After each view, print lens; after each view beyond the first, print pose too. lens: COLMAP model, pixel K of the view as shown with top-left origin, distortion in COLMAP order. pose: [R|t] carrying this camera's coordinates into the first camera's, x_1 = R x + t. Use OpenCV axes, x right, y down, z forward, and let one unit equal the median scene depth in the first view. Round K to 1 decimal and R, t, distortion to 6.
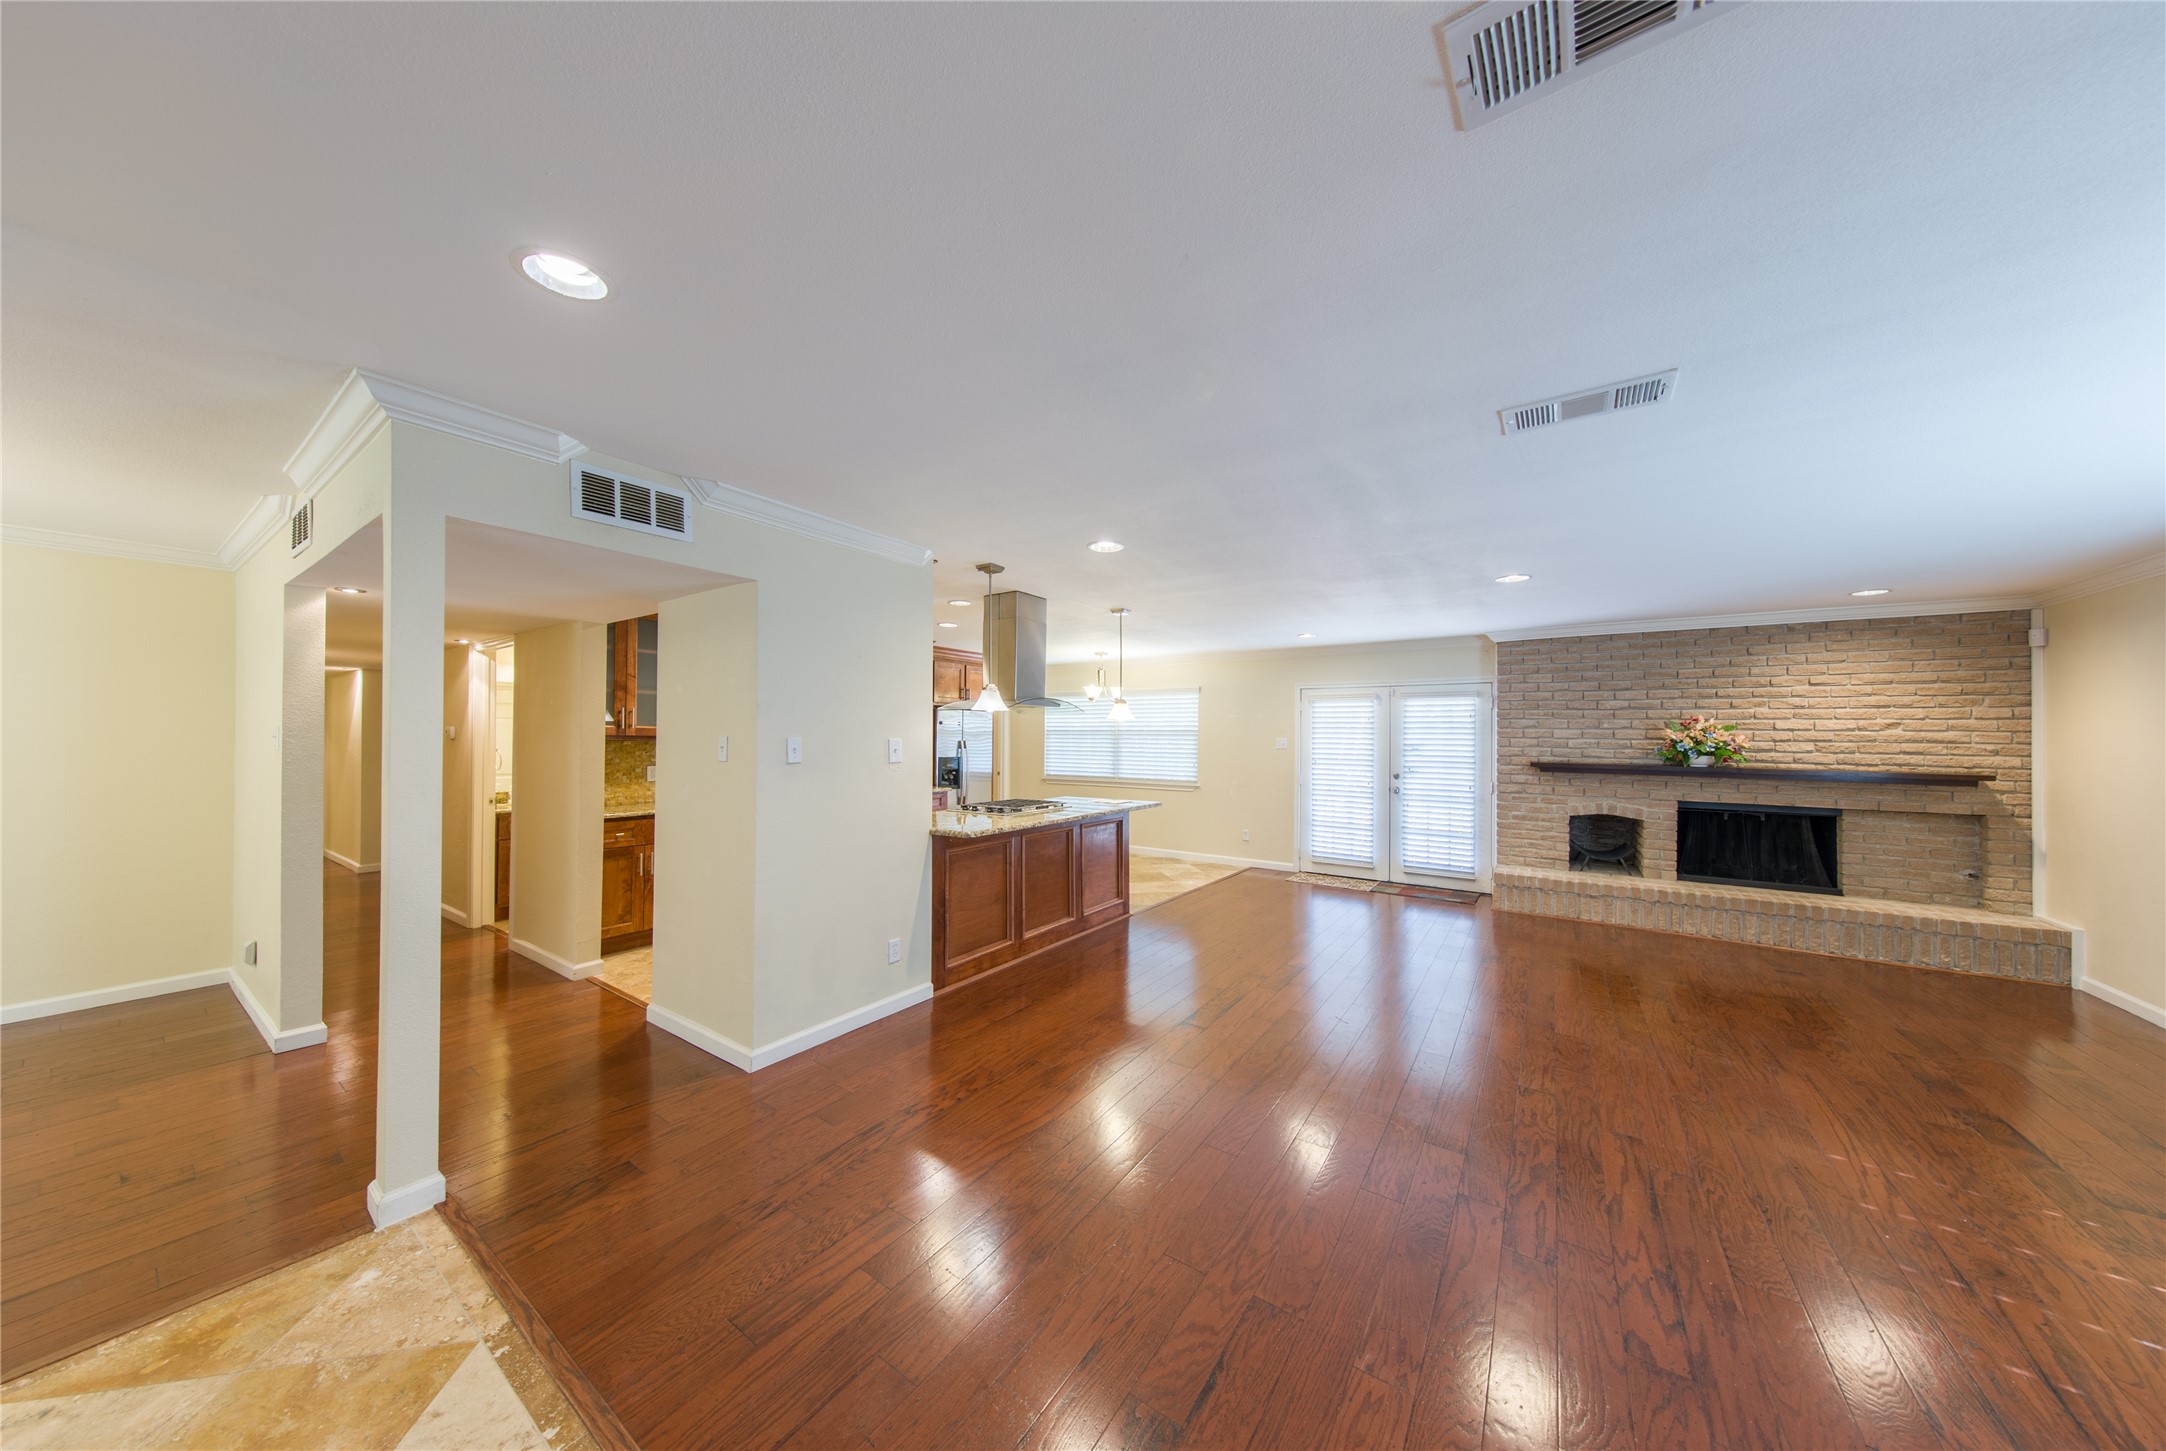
lens RADIAL K [[684.5, 0, 1082.9], [0, 684.5, 733.9], [0, 0, 1]] dist [0.002127, 0.000010]
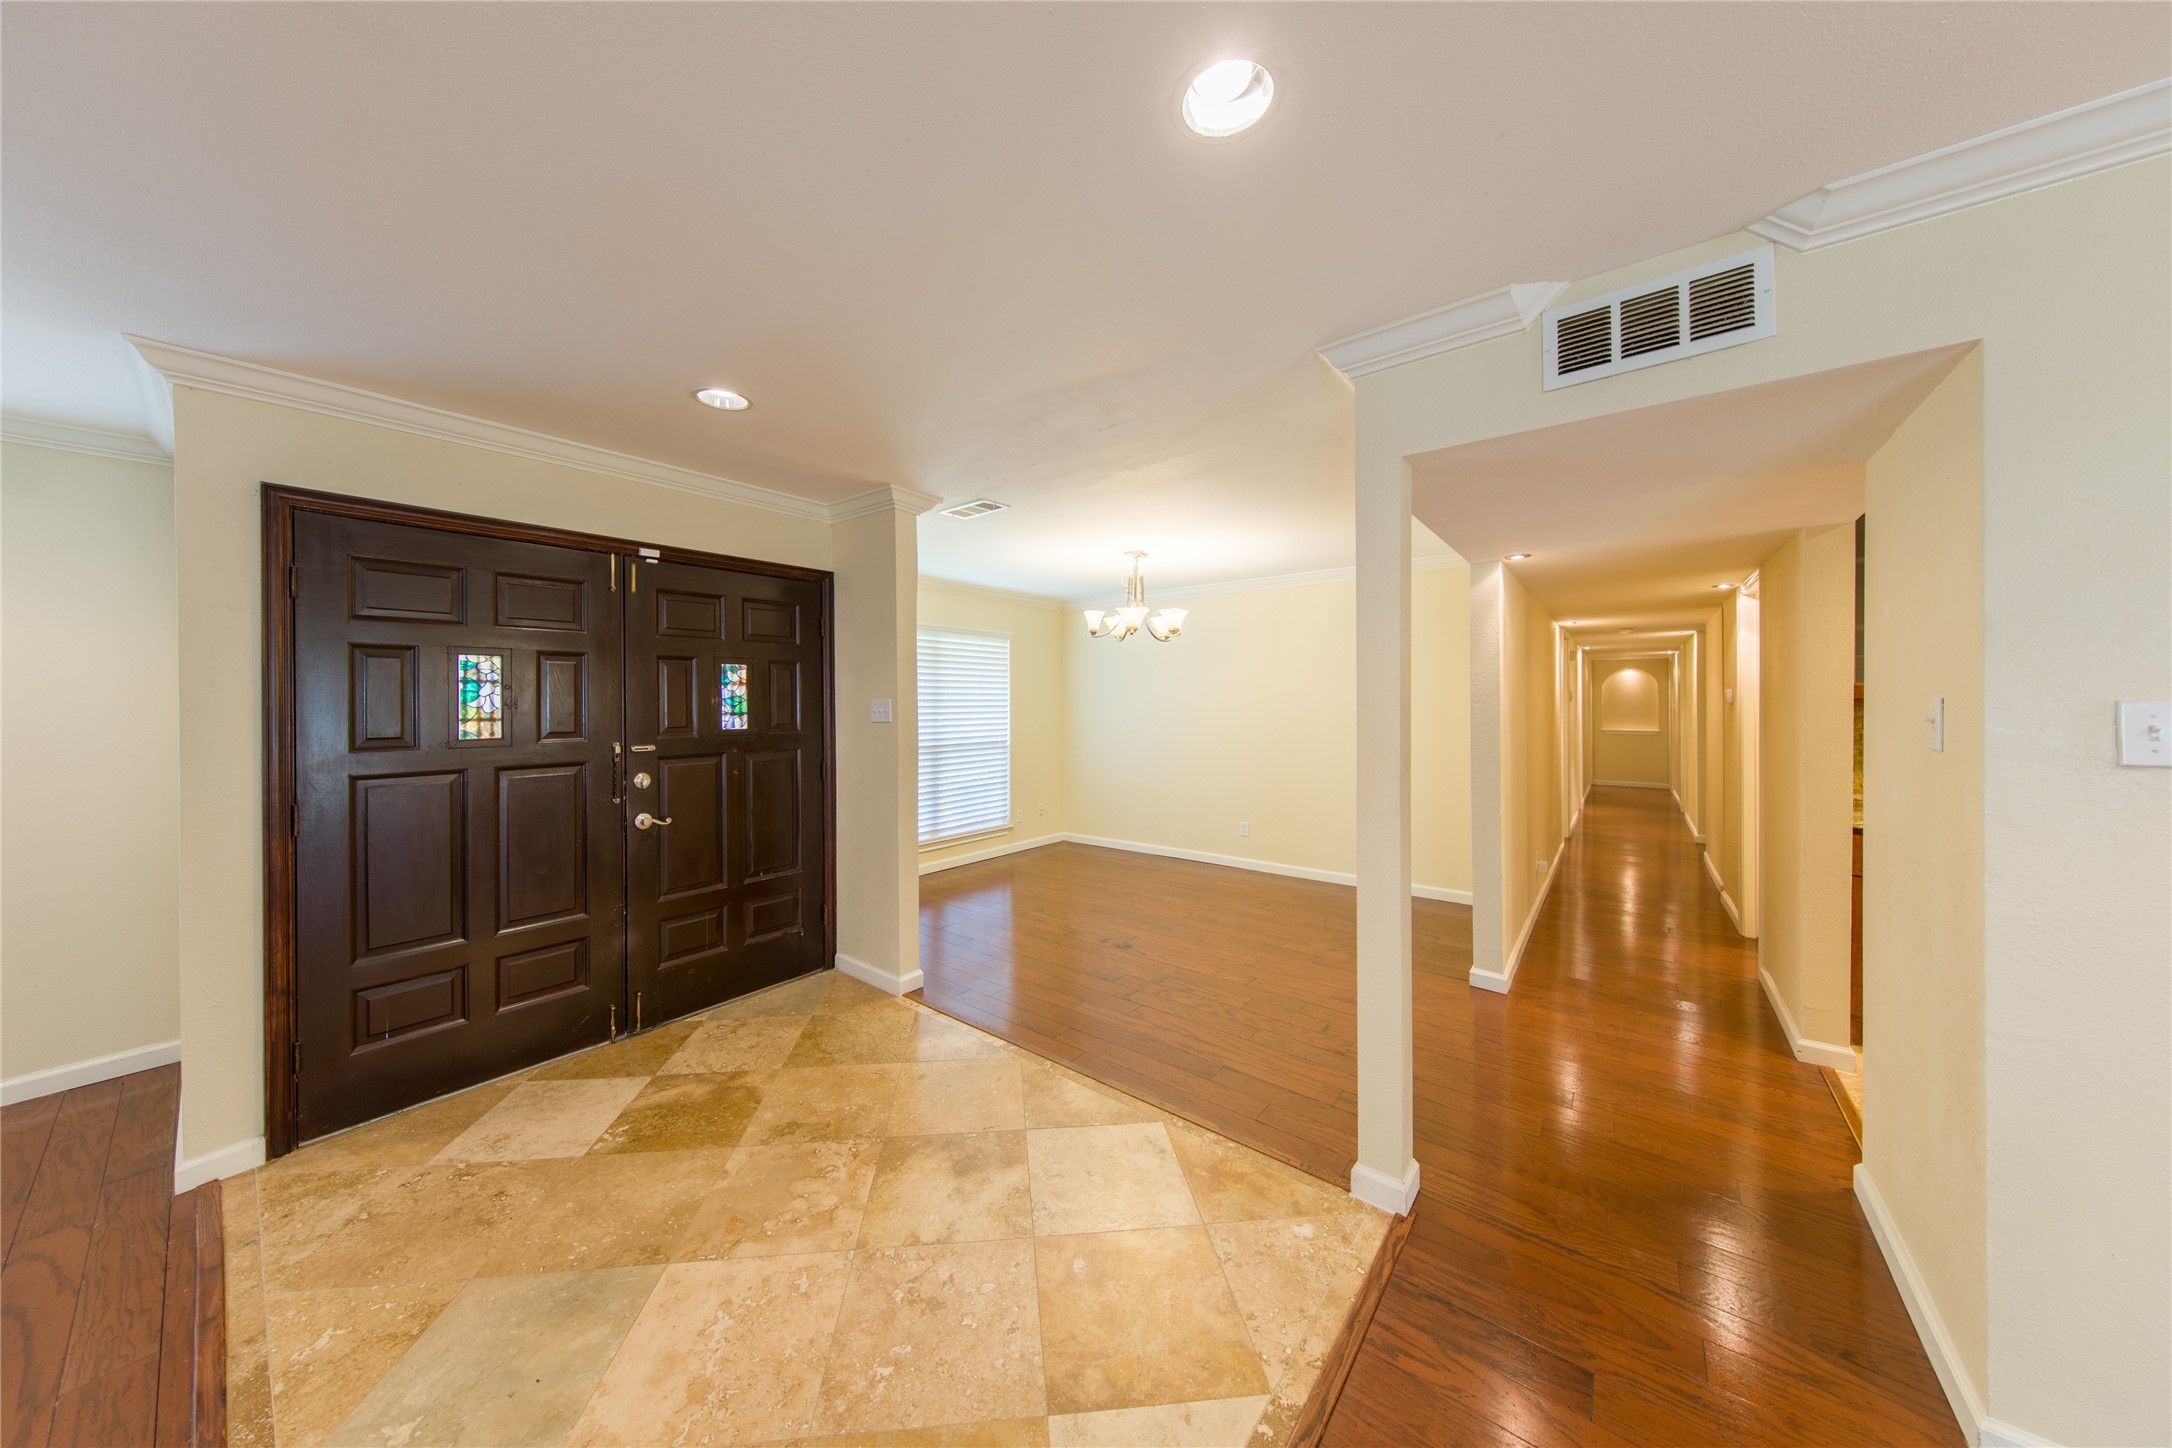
lens RADIAL K [[697.0, 0, 1055.8], [0, 697.0, 699.5], [0, 0, 1]] dist [0.000969, -0.000023]
pose [[-0.091303, -0.006673, -0.995801, 0.011528], [0.008090, 0.999940, -0.007443, 0.002253], [0.995790, -0.008736, -0.091244, 0.272964]]
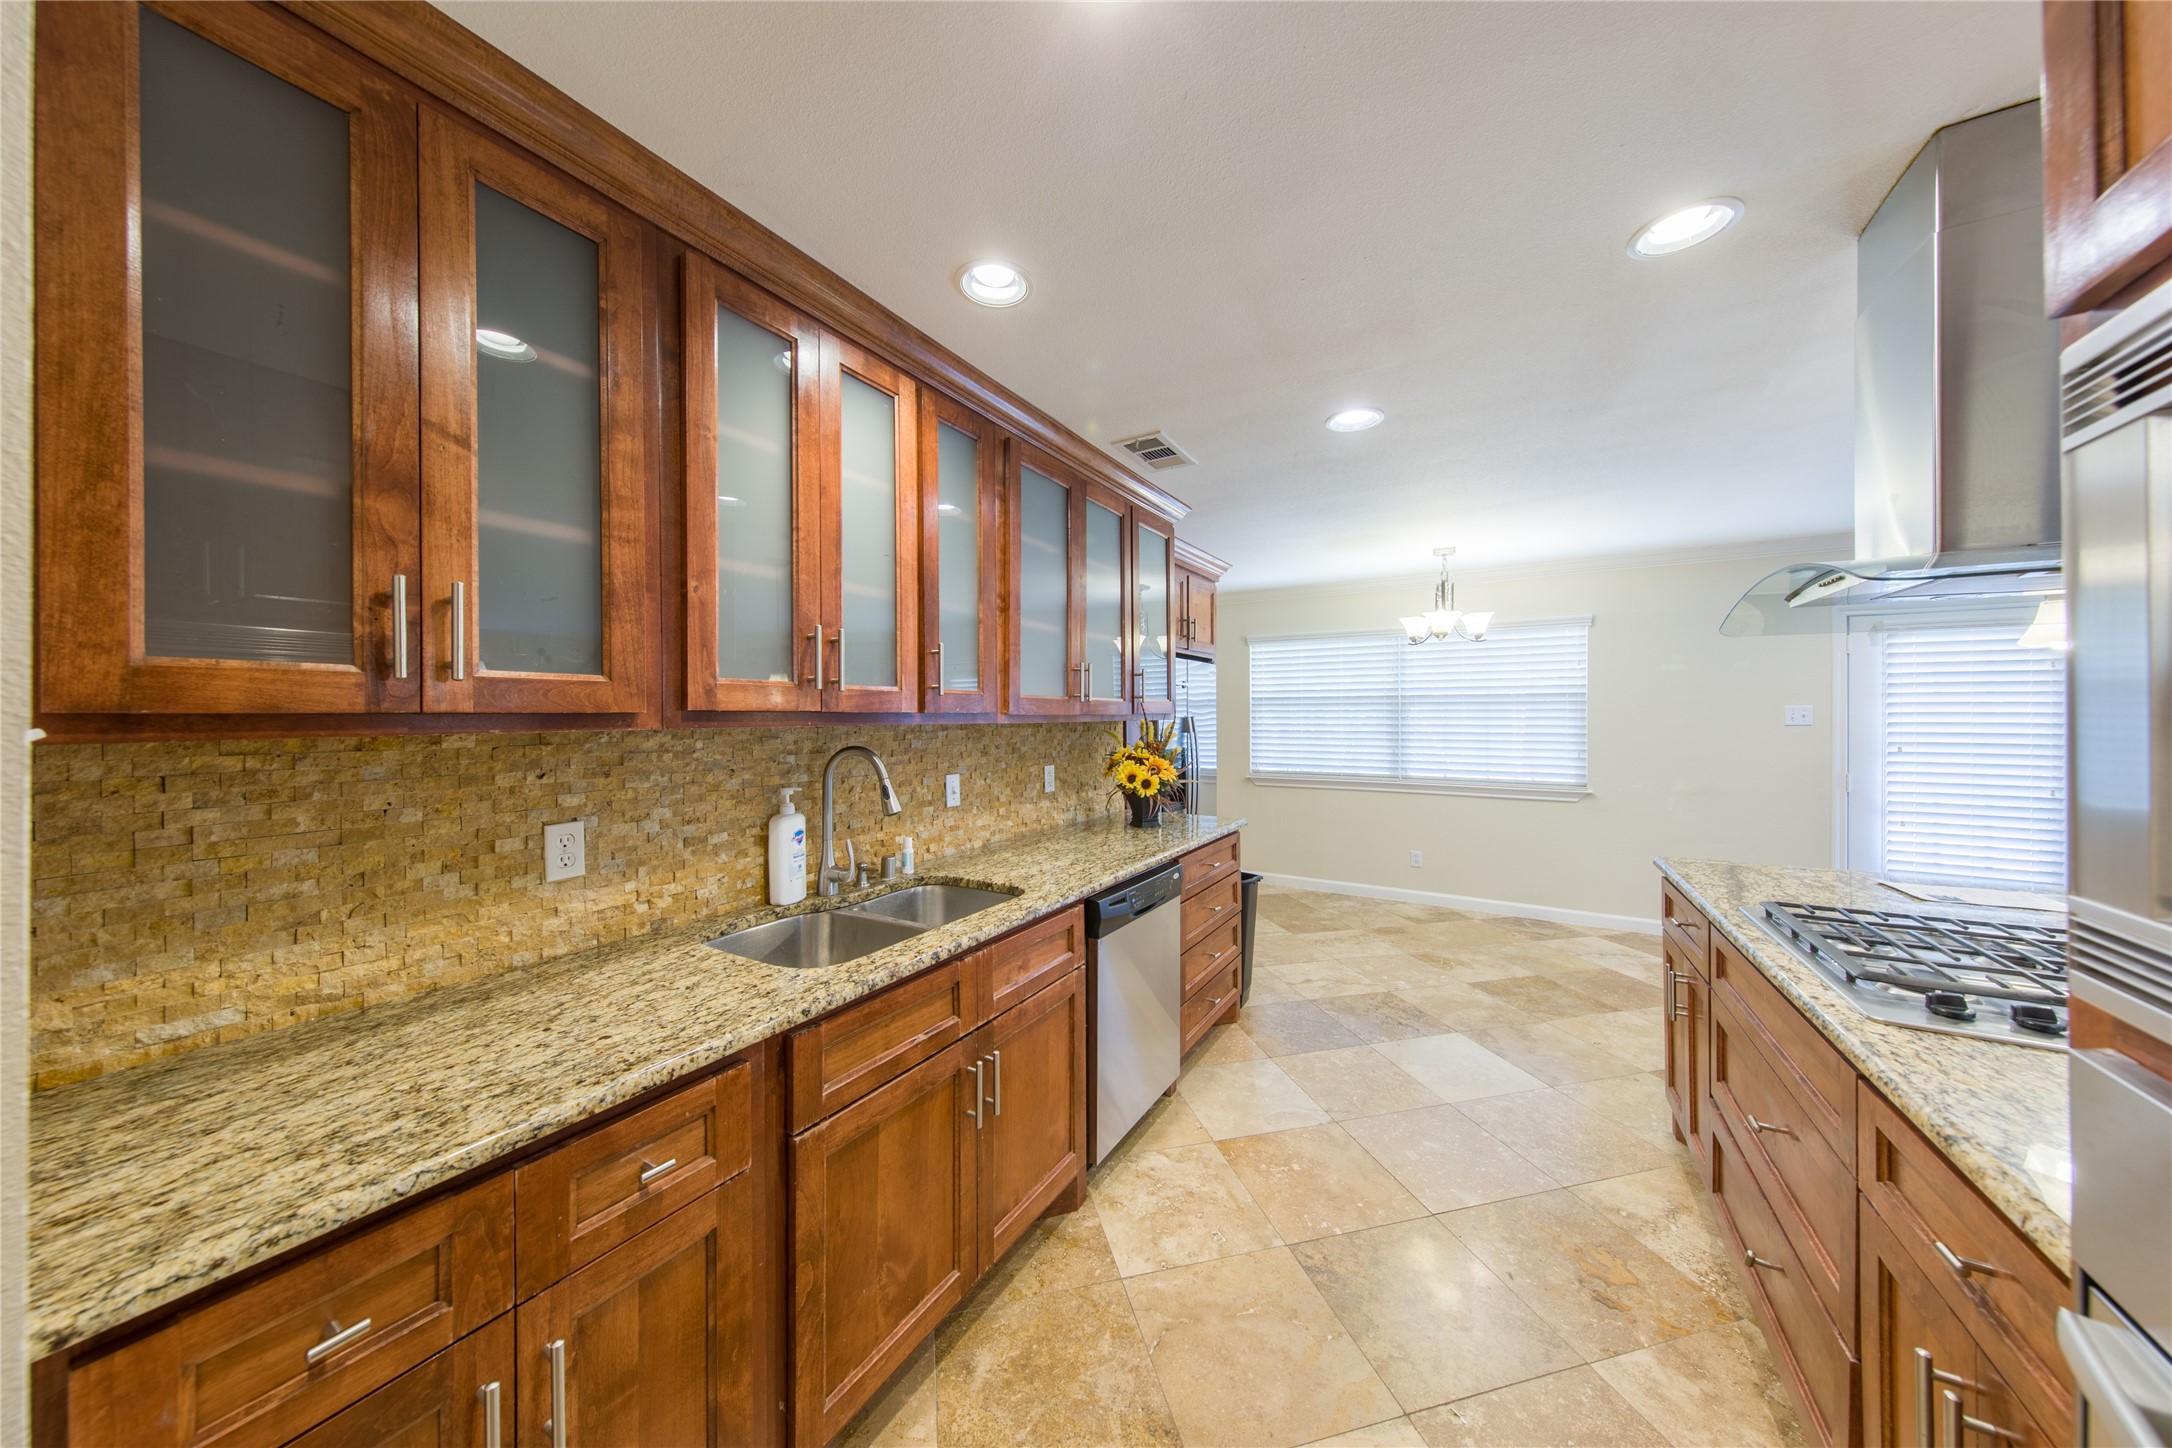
lens RADIAL K [[691.3, 0, 1084.9], [0, 691.3, 714.3], [0, 0, 1]] dist [0.000355, -0.000023]
pose [[0.998197, -0.011206, 0.058973, -0.463962], [0.010657, 0.999897, 0.009615, 0.002985], [-0.059075, -0.008969, 0.998213, 0.755688]]
